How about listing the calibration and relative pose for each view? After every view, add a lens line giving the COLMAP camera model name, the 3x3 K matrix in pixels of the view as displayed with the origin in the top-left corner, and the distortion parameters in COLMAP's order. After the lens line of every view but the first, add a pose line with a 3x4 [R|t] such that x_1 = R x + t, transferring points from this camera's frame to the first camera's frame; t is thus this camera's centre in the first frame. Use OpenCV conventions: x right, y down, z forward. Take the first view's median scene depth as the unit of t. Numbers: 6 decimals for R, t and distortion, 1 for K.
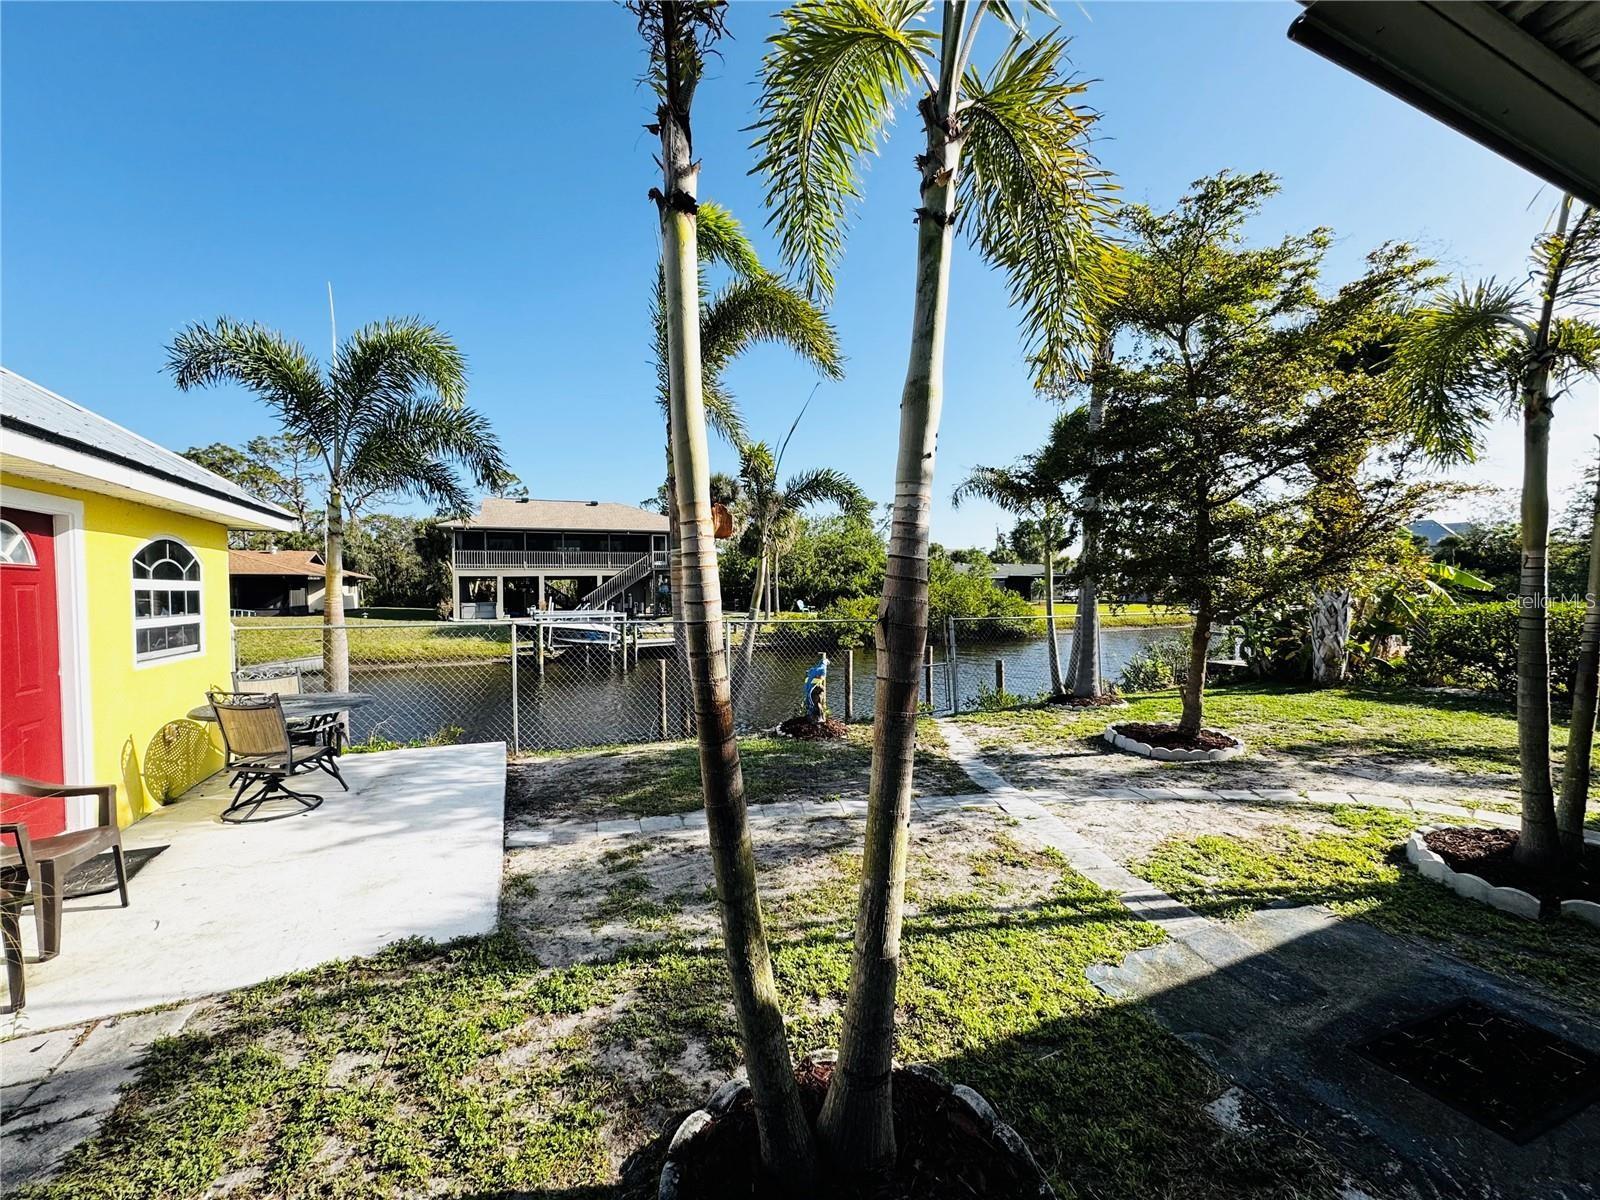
lens RADIAL K [[642.7, 0, 798.8], [0, 642.7, 598.5], [0, 0, 1]] dist [-0.001762, 0.000006]
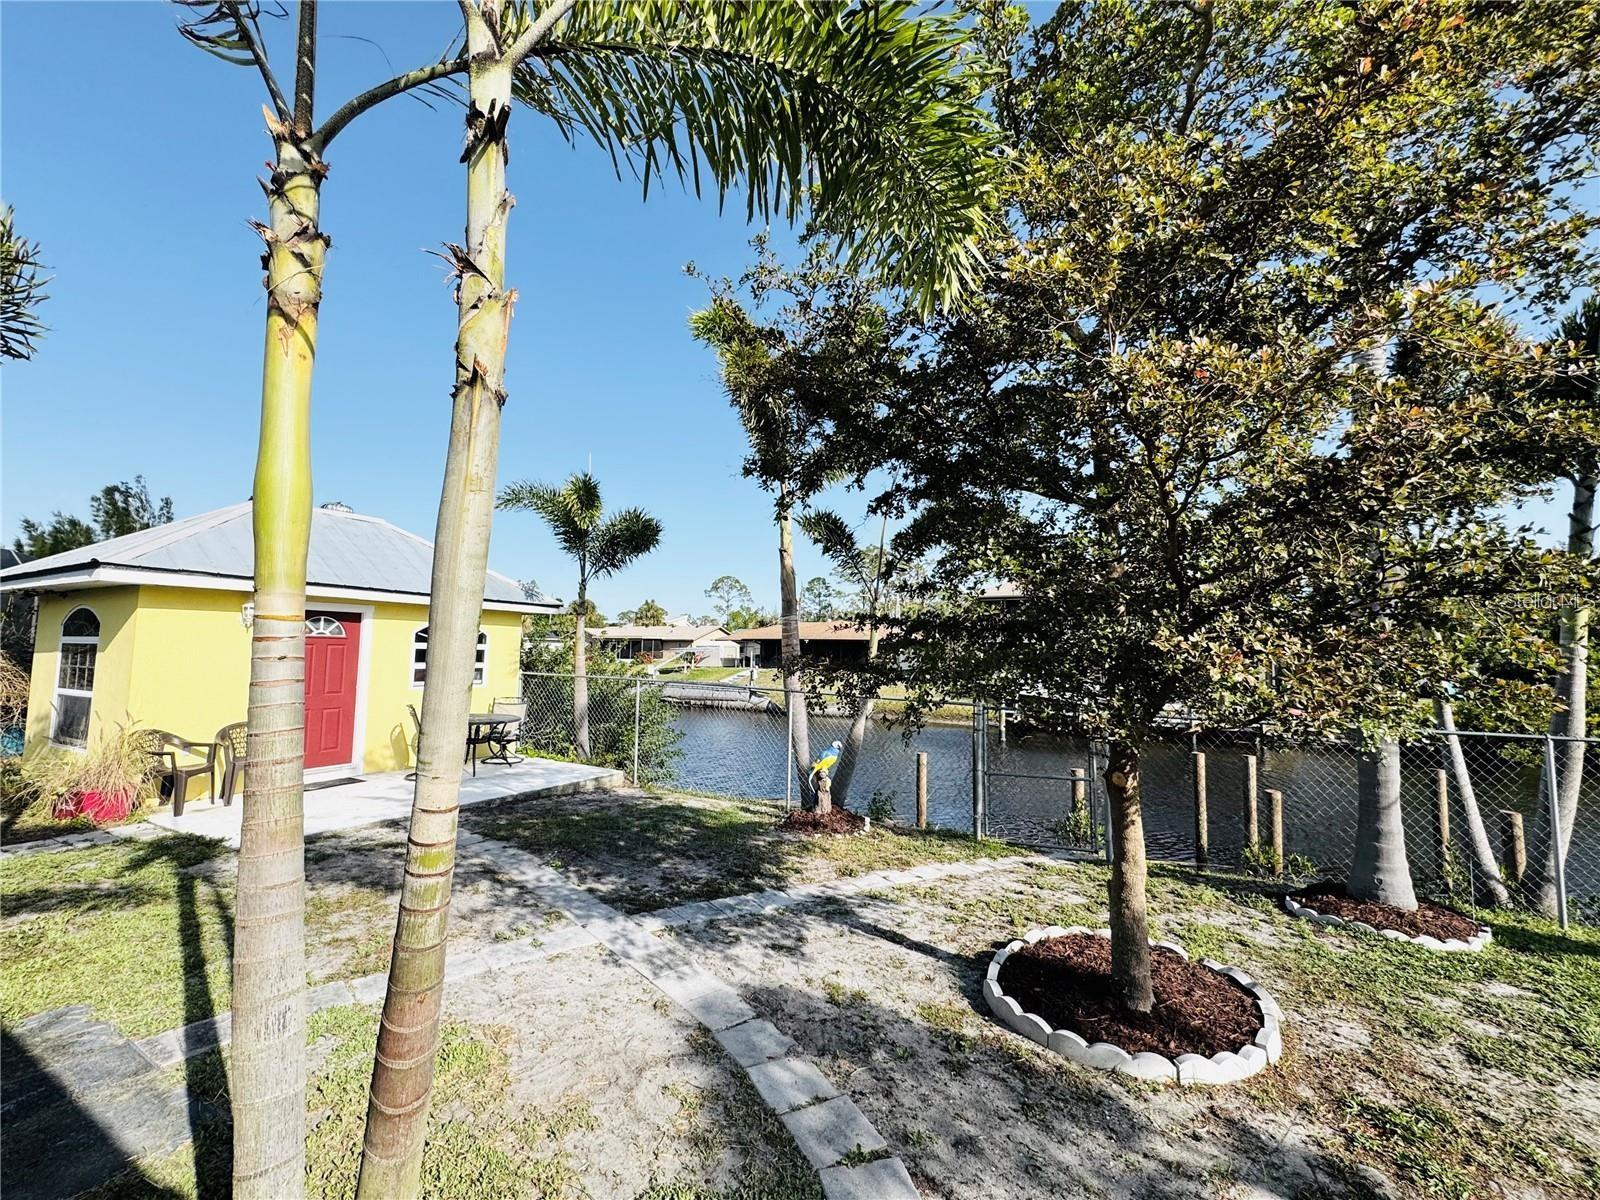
lens RADIAL K [[646.3, 0, 800.0], [0, 646.3, 600.0], [0, 0, 1]] dist [-0.003747, -0.000494]
pose [[0.611143, -0.040439, -0.790487, 1.127446], [-0.040073, 0.995833, -0.081925, -0.043130], [0.790505, 0.081745, 0.606975, 0.653813]]
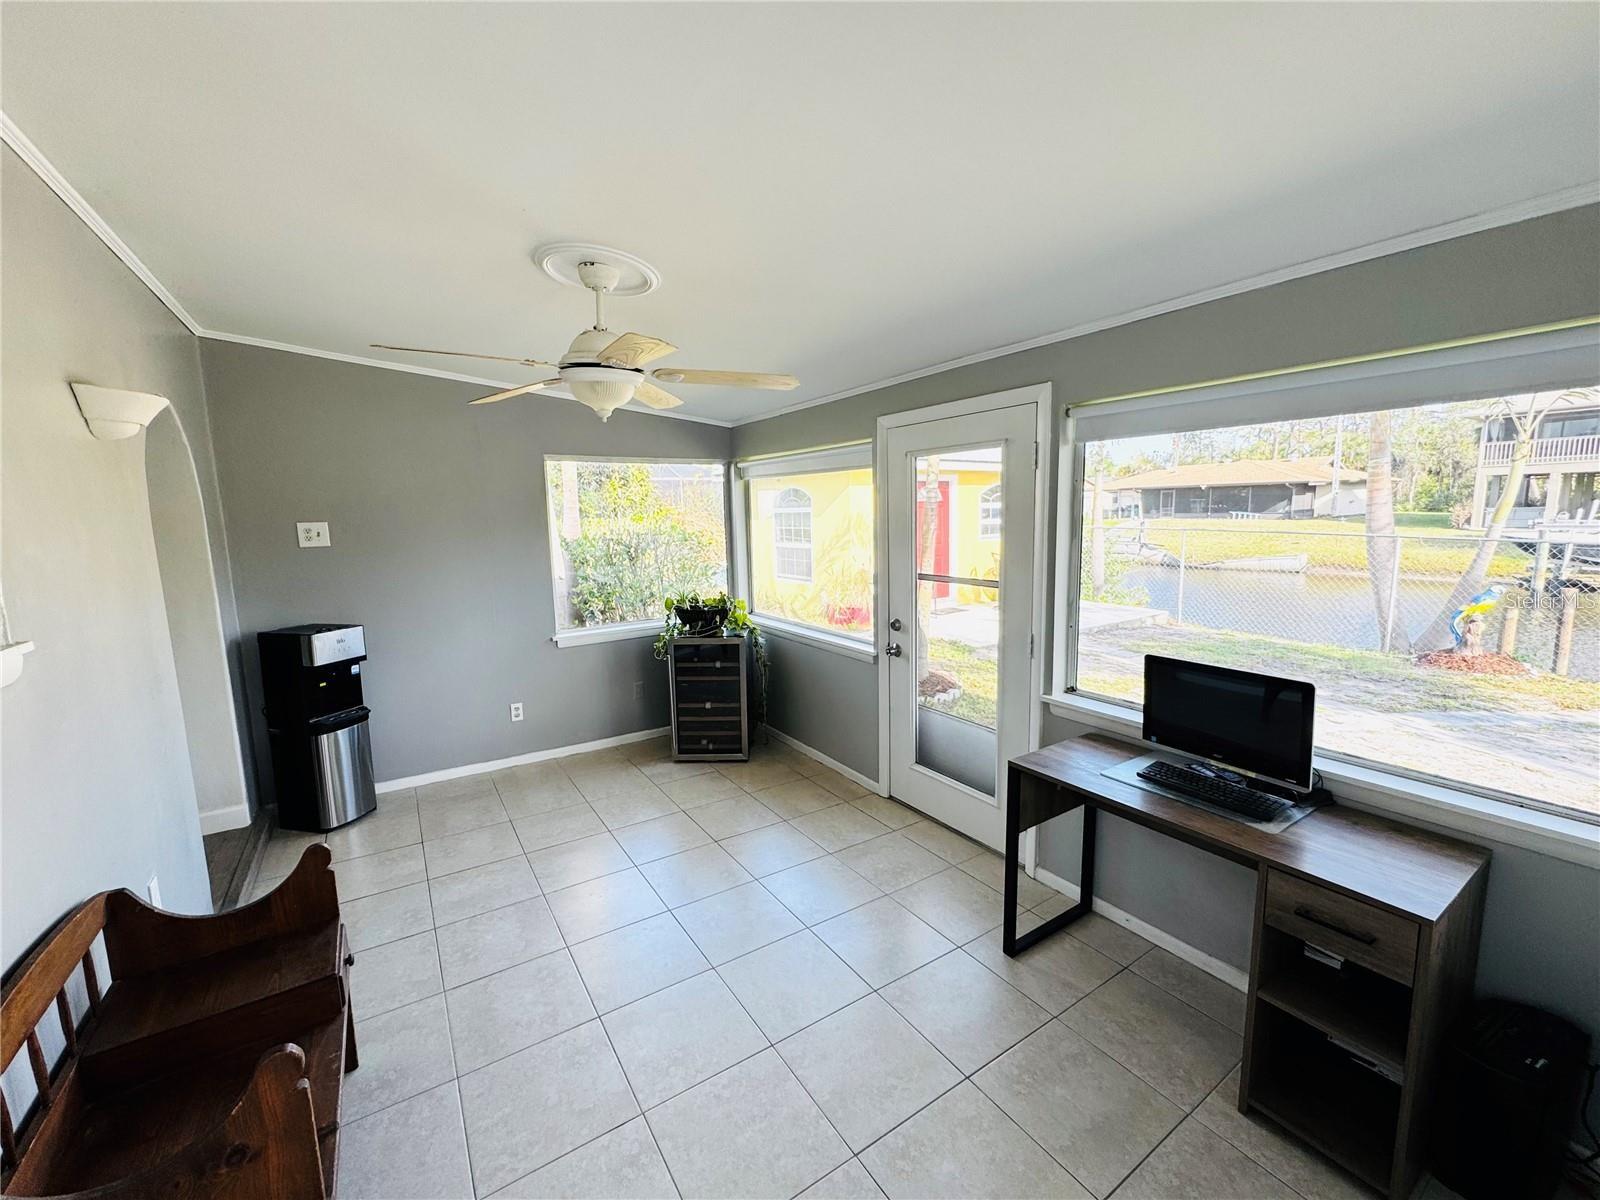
lens RADIAL K [[647.2, 0, 795.8], [0, 647.2, 601.6], [0, 0, 1]] dist [-0.000052, -0.000043]
pose [[0.153990, 0.146134, -0.977206, 1.149829], [0.007231, 0.988809, 0.149009, -0.029527], [0.988046, -0.030013, 0.151210, -0.054016]]
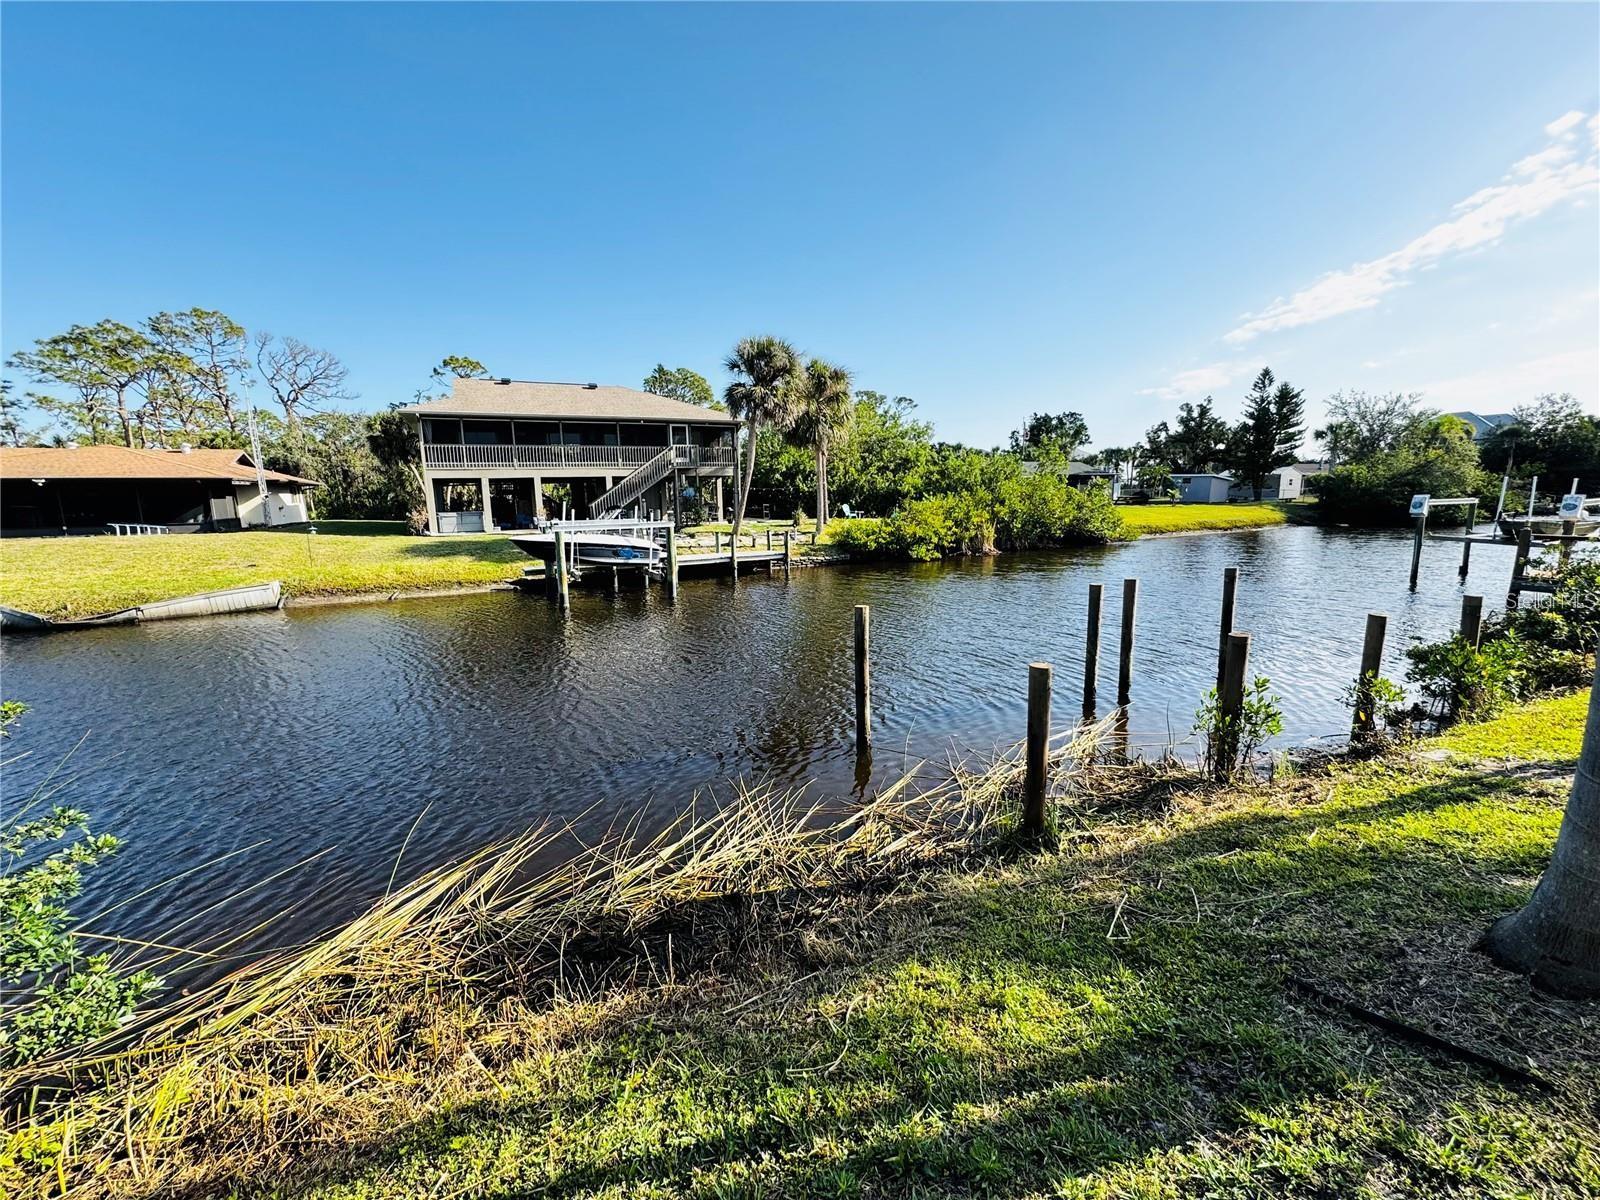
lens RADIAL K [[646.2, 0, 797.0], [0, 646.2, 595.6], [0, 0, 1]] dist [-0.000659, -0.000071]
pose [[0.999182, -0.018502, 0.035968, -0.779522], [0.013391, 0.990414, 0.137483, 0.031730], [-0.038166, -0.136888, 0.989851, 1.236029]]
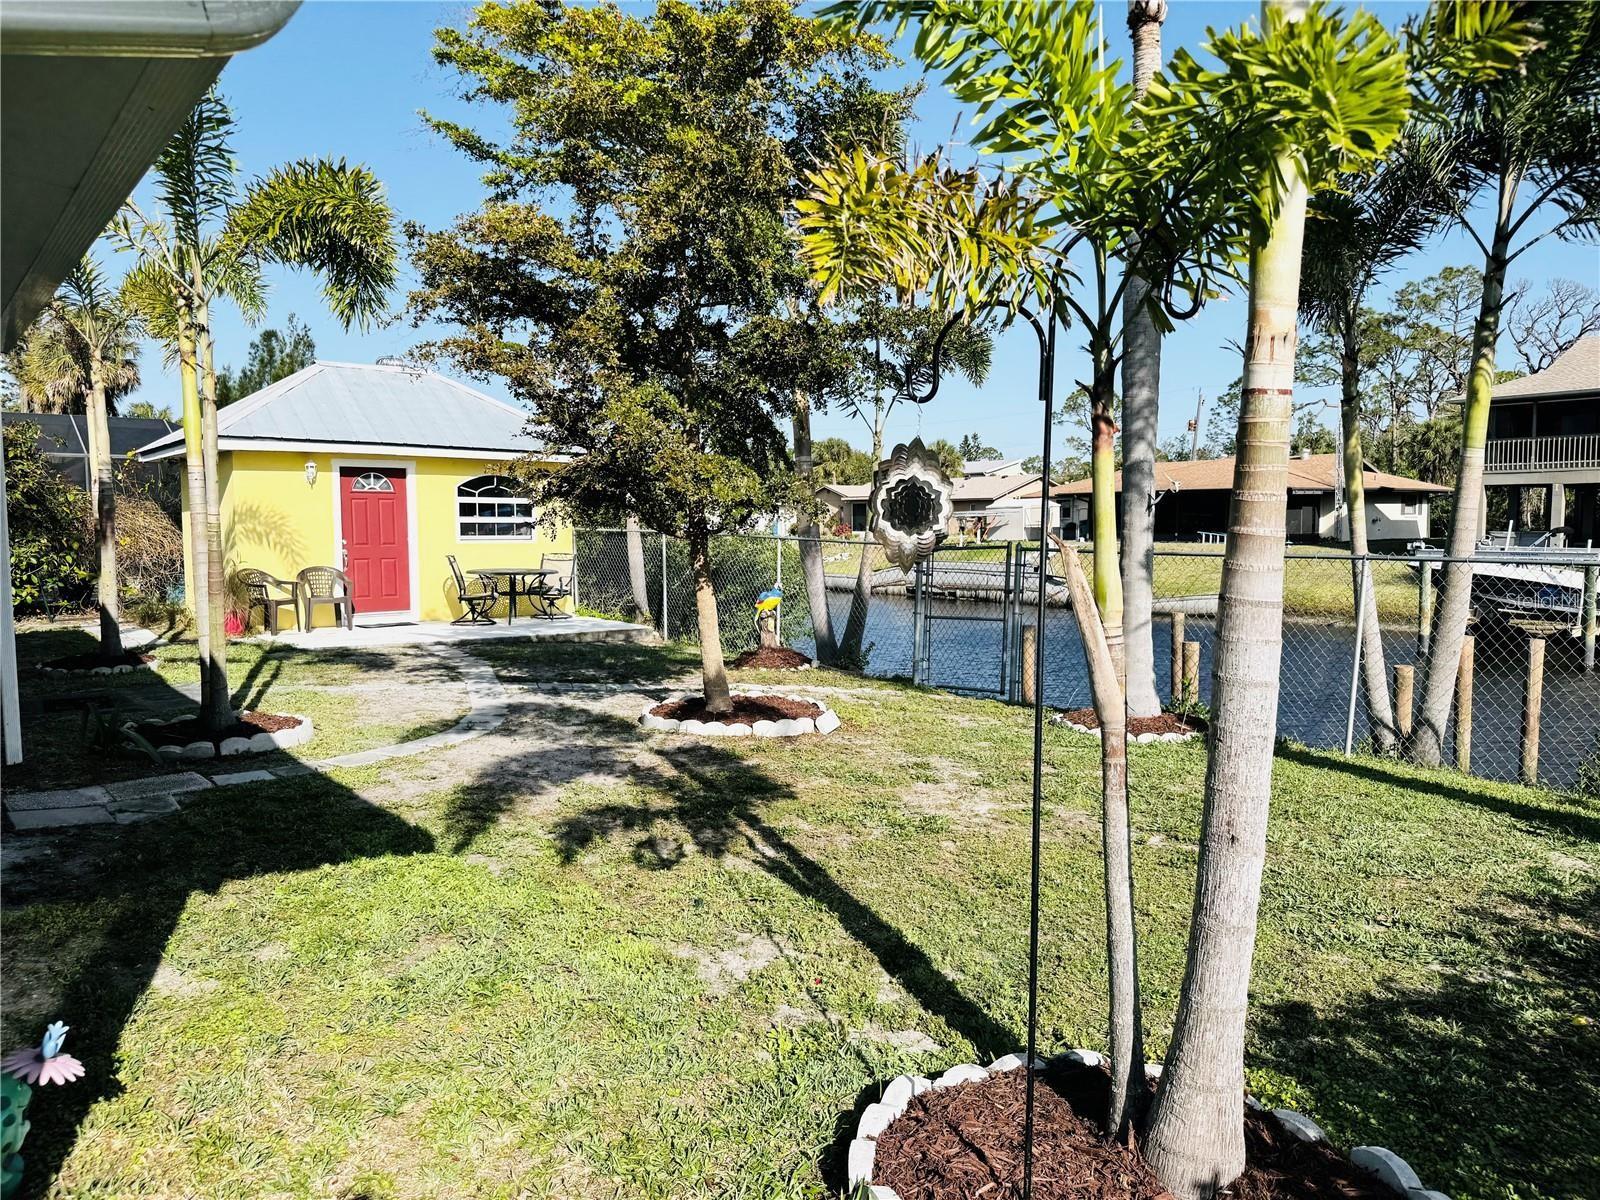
lens RADIAL K [[1100.6, 0, 800.0], [0, 1100.6, 600.0], [0, 0, 1]] dist [0.004399, 0.001297]
pose [[0.262563, 0.081879, -0.961435, 2.297623], [-0.019778, 0.996641, 0.079476, -0.004459], [0.964712, -0.001853, 0.263300, 1.023932]]
